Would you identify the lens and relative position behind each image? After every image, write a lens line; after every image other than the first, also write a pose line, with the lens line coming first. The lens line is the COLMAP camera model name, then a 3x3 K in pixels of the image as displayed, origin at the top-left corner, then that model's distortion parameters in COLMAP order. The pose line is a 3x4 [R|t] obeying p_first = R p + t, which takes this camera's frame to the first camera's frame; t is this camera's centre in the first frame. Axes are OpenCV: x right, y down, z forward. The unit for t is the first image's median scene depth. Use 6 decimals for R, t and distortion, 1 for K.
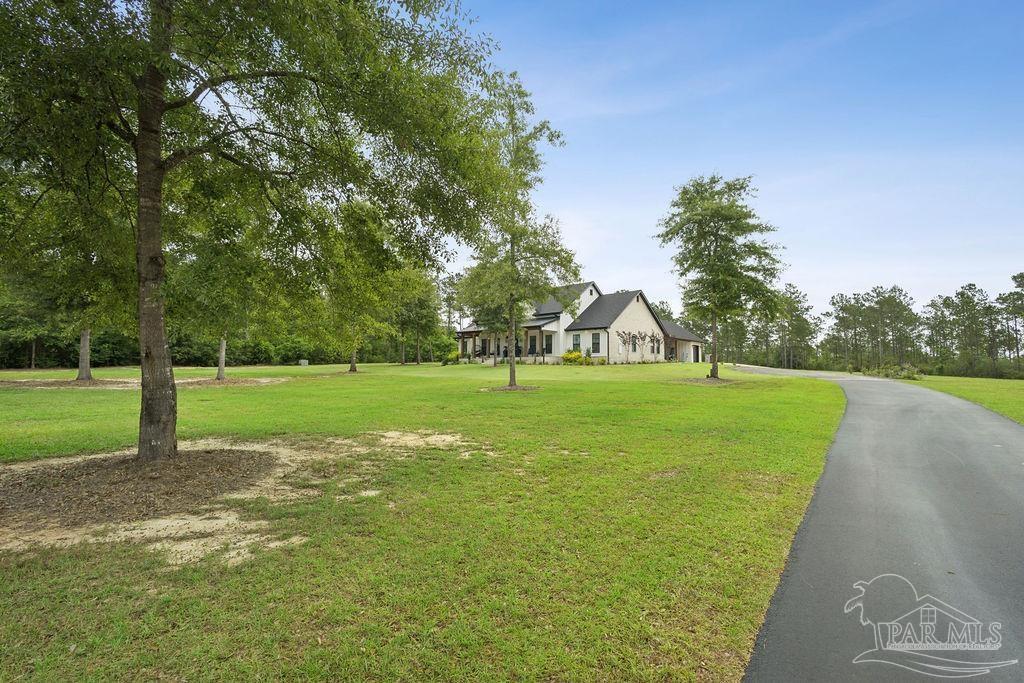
lens RADIAL K [[482.5, 0, 506.6], [0, 482.5, 345.7], [0, 0, 1]] dist [0.006877, -0.000597]
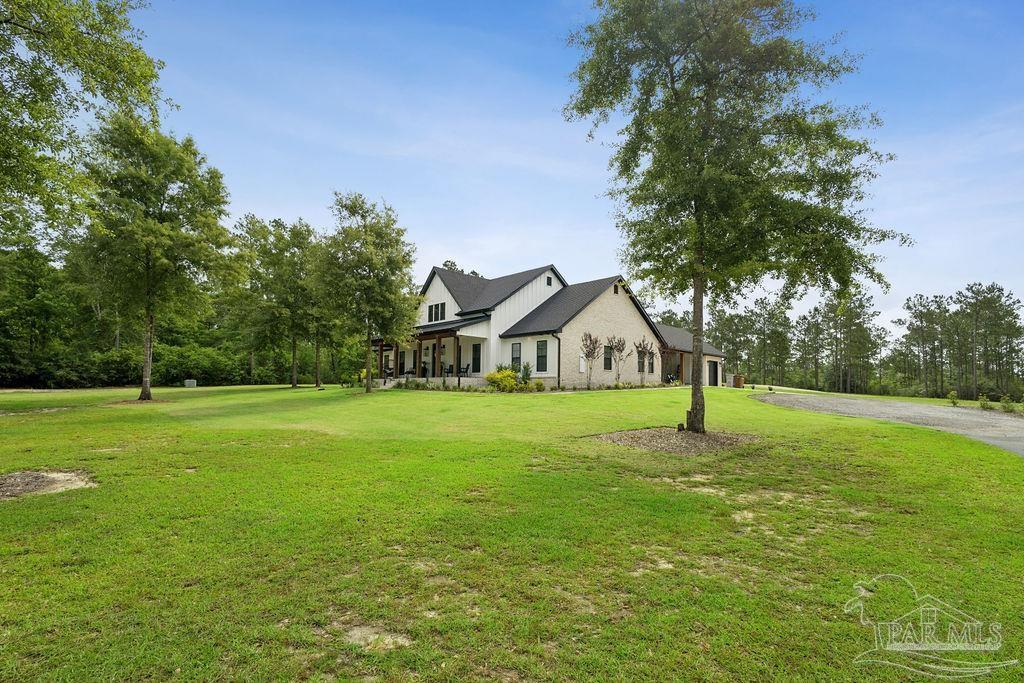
lens RADIAL K [[482.5, 0, 512.2], [0, 482.5, 378.7], [0, 0, 1]] dist [0.006877, -0.000597]
pose [[0.998000, 0.003635, -0.063109, 0.171106], [-0.001806, 0.999577, 0.029015, 0.005590], [0.063188, -0.028843, 0.997585, 0.329826]]
